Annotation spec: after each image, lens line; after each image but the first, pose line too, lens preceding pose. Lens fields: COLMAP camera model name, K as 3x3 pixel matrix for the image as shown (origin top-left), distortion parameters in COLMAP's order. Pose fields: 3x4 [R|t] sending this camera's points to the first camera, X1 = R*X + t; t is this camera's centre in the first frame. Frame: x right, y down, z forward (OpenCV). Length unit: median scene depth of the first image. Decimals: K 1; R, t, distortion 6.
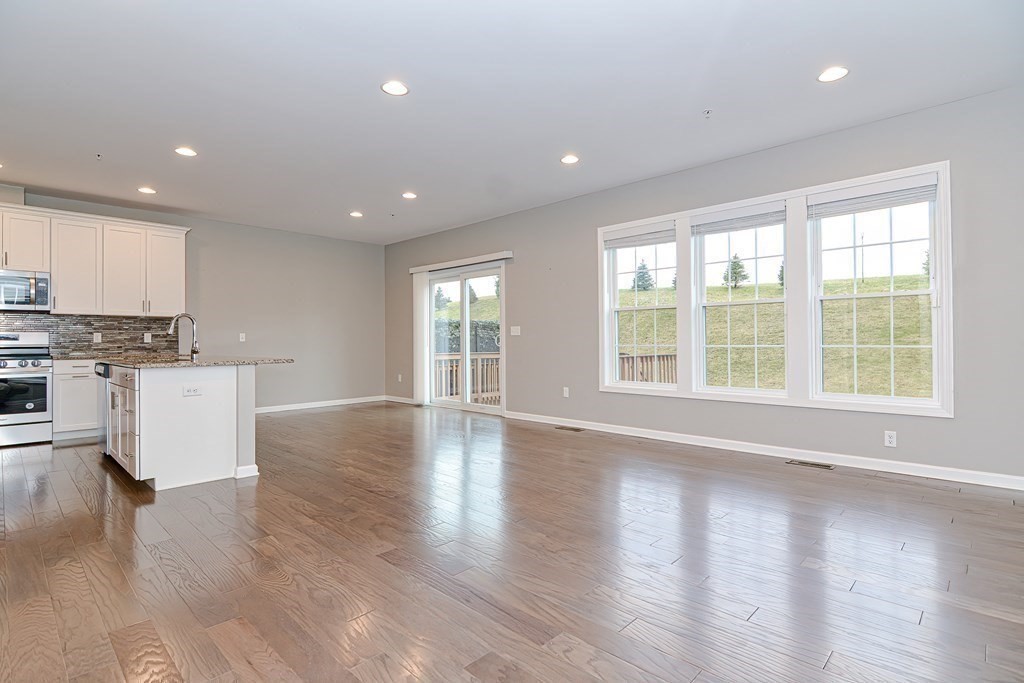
lens RADIAL K [[499.0, 0, 507.8], [0, 499.0, 335.5], [0, 0, 1]] dist [0.002018, -0.007195]
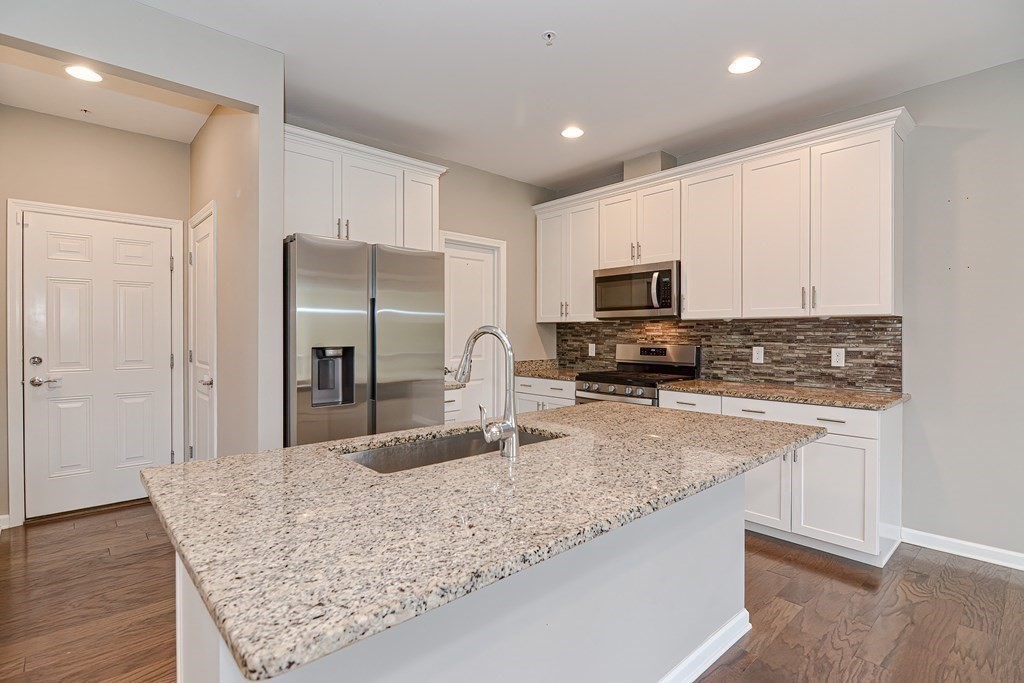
lens RADIAL K [[499.0, 0, 511.8], [0, 499.0, 338.6], [0, 0, 1]] dist [0.002018, -0.007195]
pose [[-0.061279, 0.015980, -0.997993, -0.216178], [0.009973, 0.999832, 0.015397, -0.030294], [0.998071, -0.009009, -0.061428, 0.804938]]
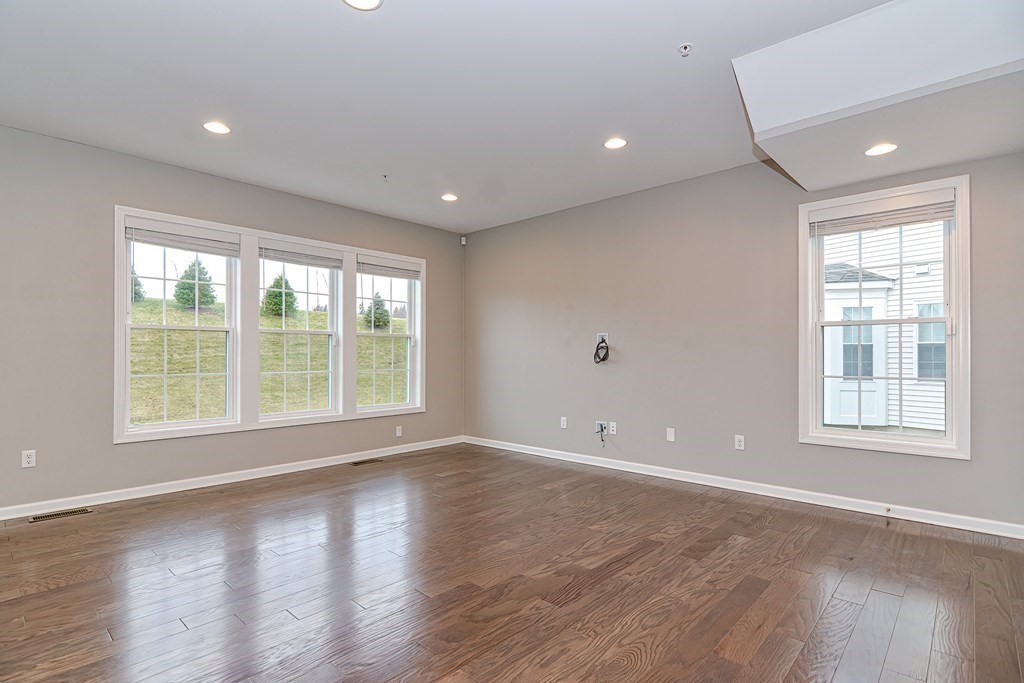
lens RADIAL K [[499.0, 0, 506.9], [0, 499.0, 356.8], [0, 0, 1]] dist [0.002018, -0.007195]
pose [[-0.023278, 0.004642, 0.999718, -0.528087], [-0.012126, 0.999914, -0.004925, -0.011158], [-0.999655, -0.012238, -0.023220, 0.495106]]
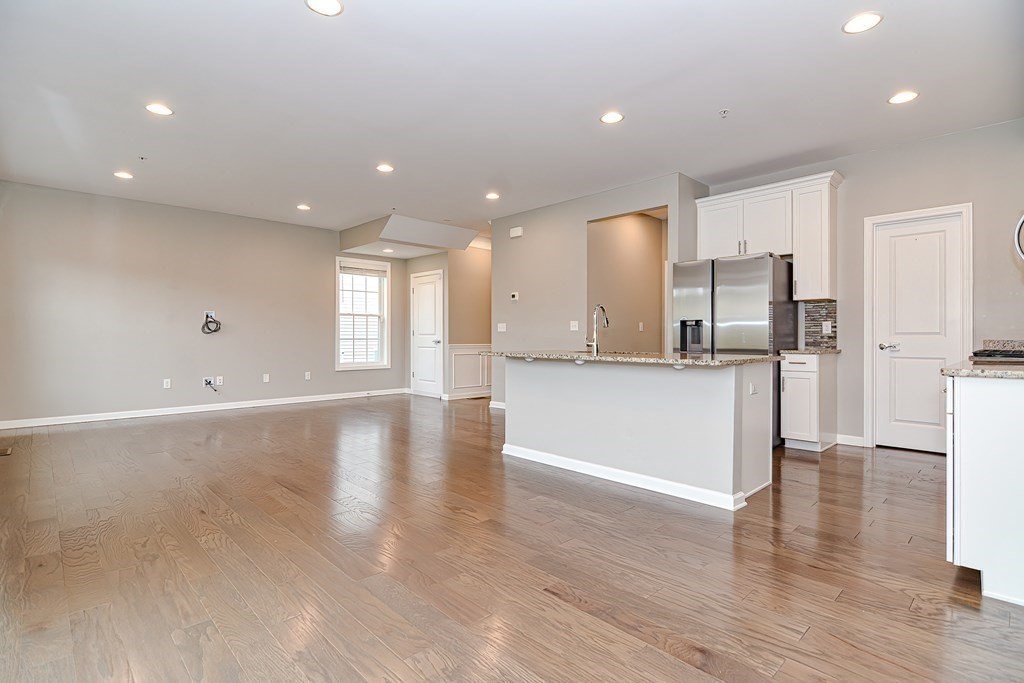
lens RADIAL K [[499.0, 0, 530.6], [0, 499.0, 339.7], [0, 0, 1]] dist [0.002018, -0.007195]
pose [[-0.999857, 0.007390, 0.015180, -0.415506], [0.007325, 0.999964, -0.004316, 0.020605], [-0.015212, -0.004204, -0.999875, 1.509886]]
